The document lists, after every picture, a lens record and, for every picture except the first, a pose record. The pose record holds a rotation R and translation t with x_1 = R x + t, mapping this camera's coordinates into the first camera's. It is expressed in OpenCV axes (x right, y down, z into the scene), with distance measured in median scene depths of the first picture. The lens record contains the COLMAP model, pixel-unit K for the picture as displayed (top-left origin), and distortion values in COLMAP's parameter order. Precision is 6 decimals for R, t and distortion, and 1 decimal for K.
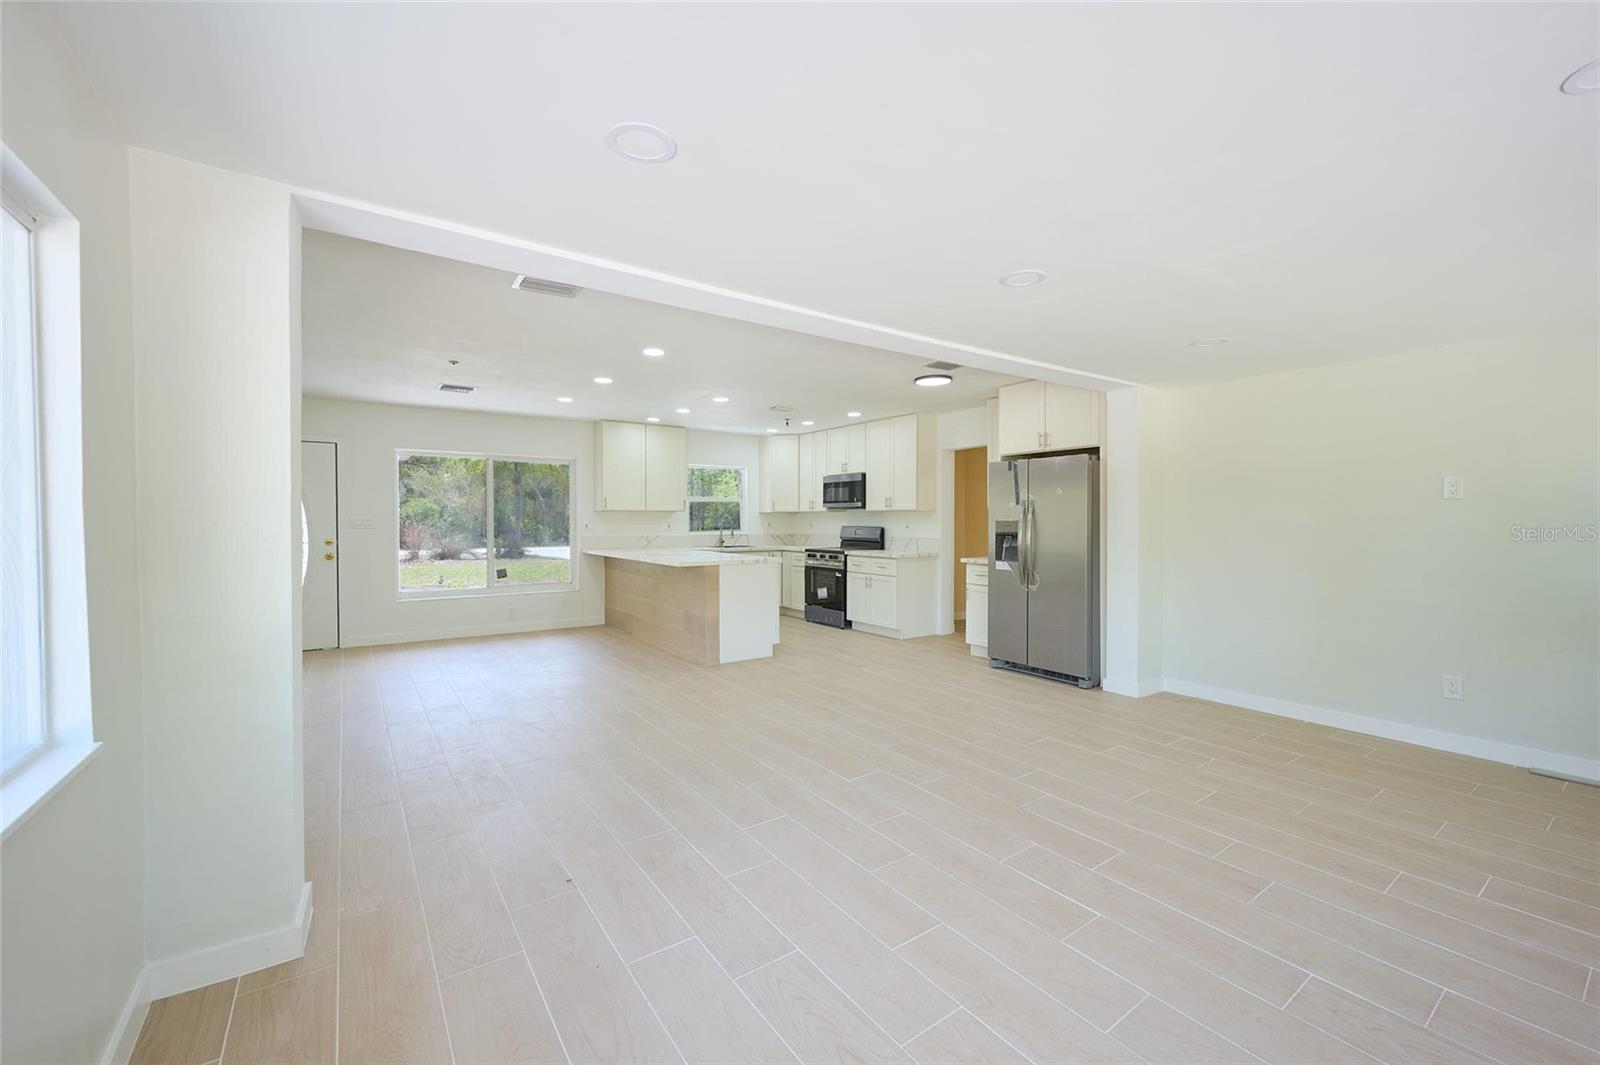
lens RADIAL K [[648.0, 0, 806.0], [0, 648.0, 529.6], [0, 0, 1]] dist [-0.000159, 0.000075]
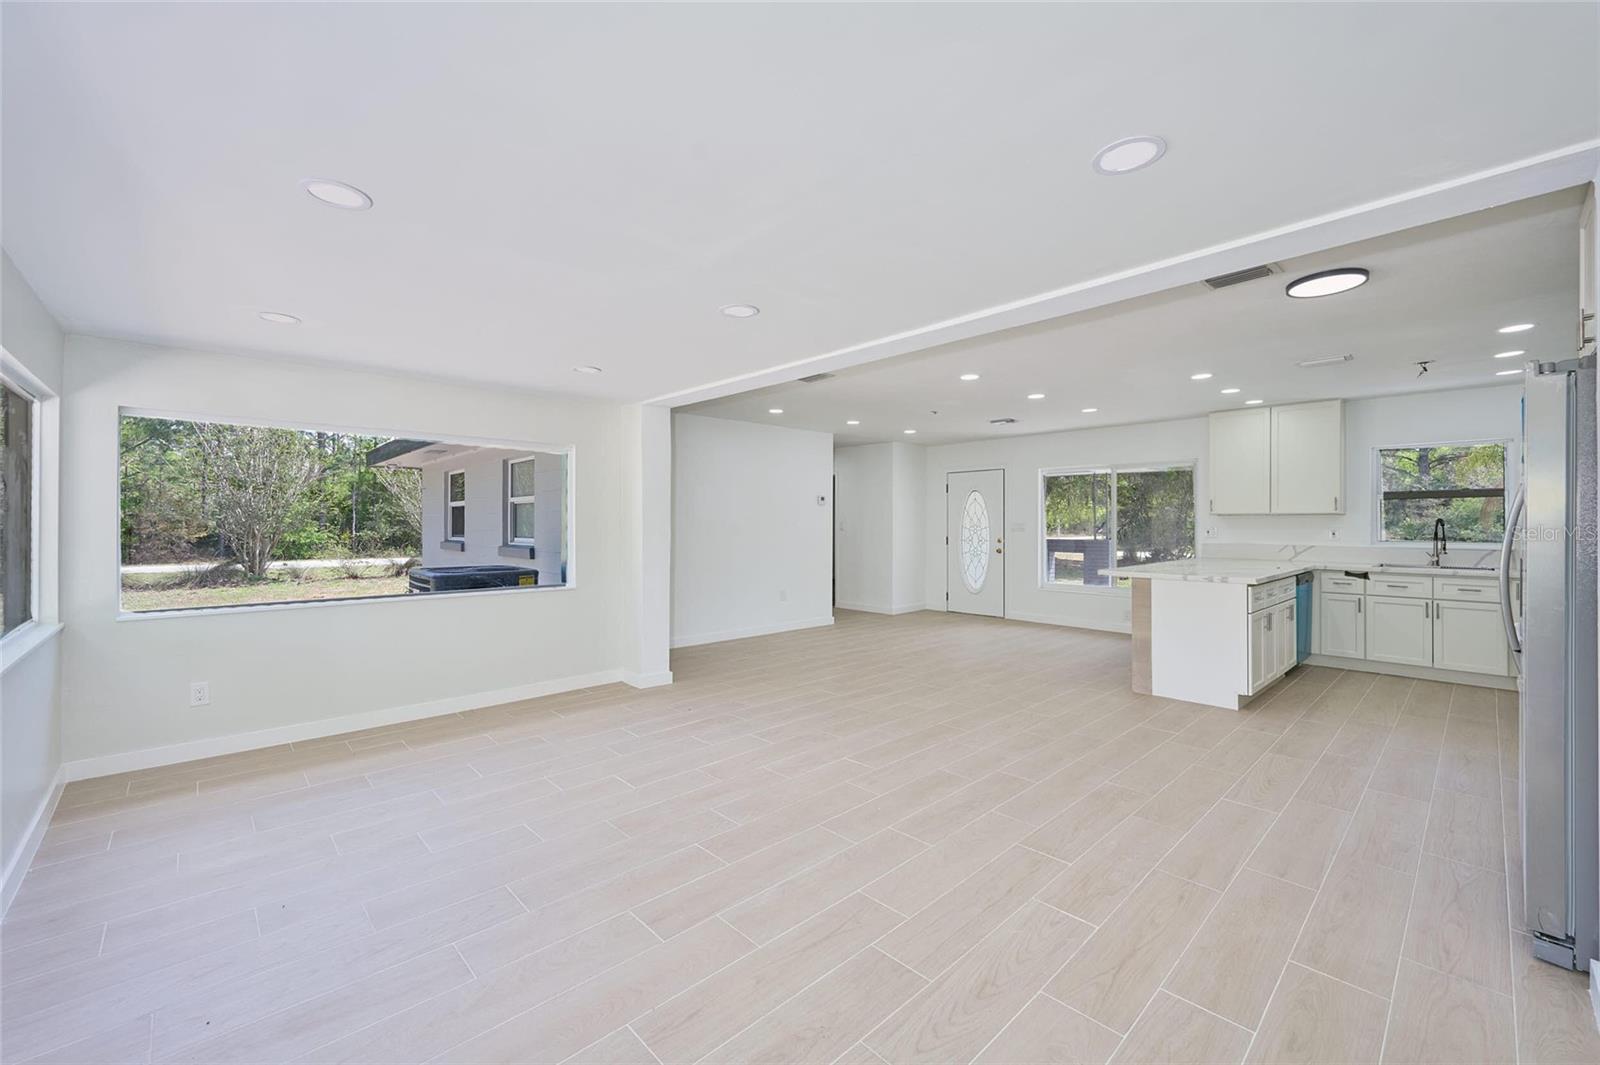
lens RADIAL K [[652.7, 0, 802.0], [0, 652.7, 519.9], [0, 0, 1]] dist [0.001116, 0.000029]
pose [[0.141547, -0.003834, -0.989924, 0.484354], [-0.013131, 0.999897, -0.005750, -0.008899], [0.989844, 0.013813, 0.141482, 0.312507]]
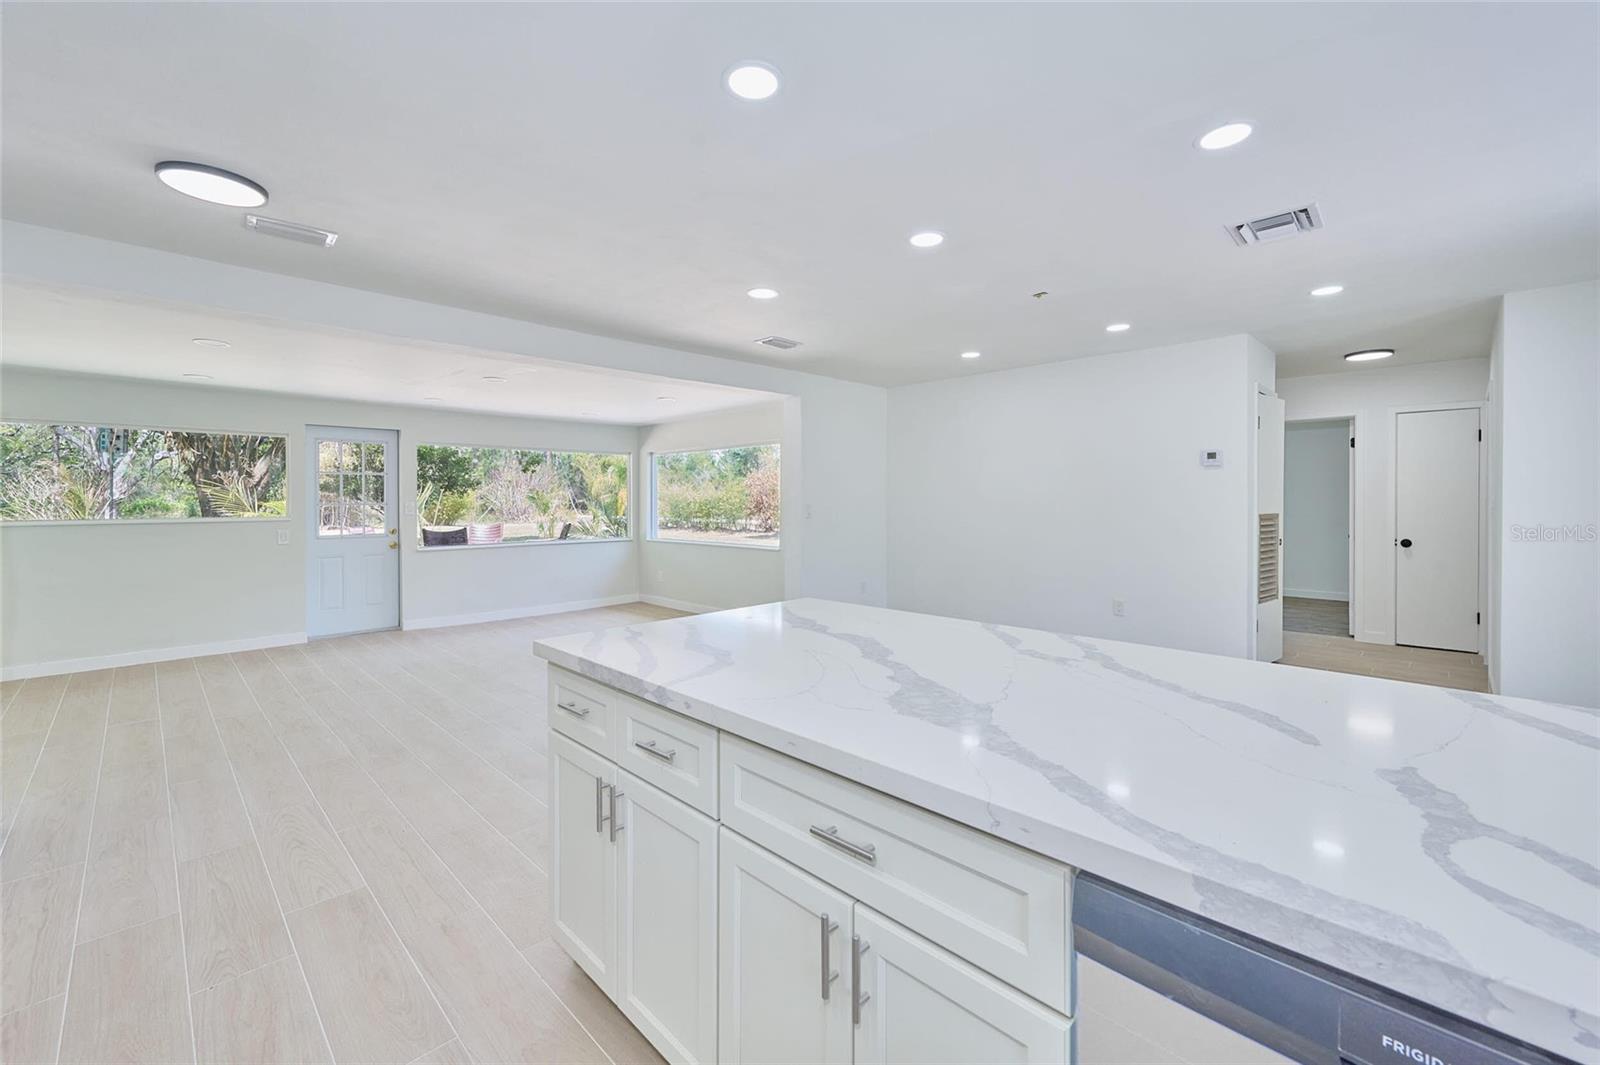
lens RADIAL K [[657.8, 0, 802.8], [0, 657.8, 505.8], [0, 0, 1]] dist [-0.000326, -0.000065]
pose [[-0.985536, 0.003698, -0.169429, -0.083332], [-0.000098, 0.999749, 0.022393, -0.016715], [0.169469, 0.022086, -0.985288, 1.033528]]
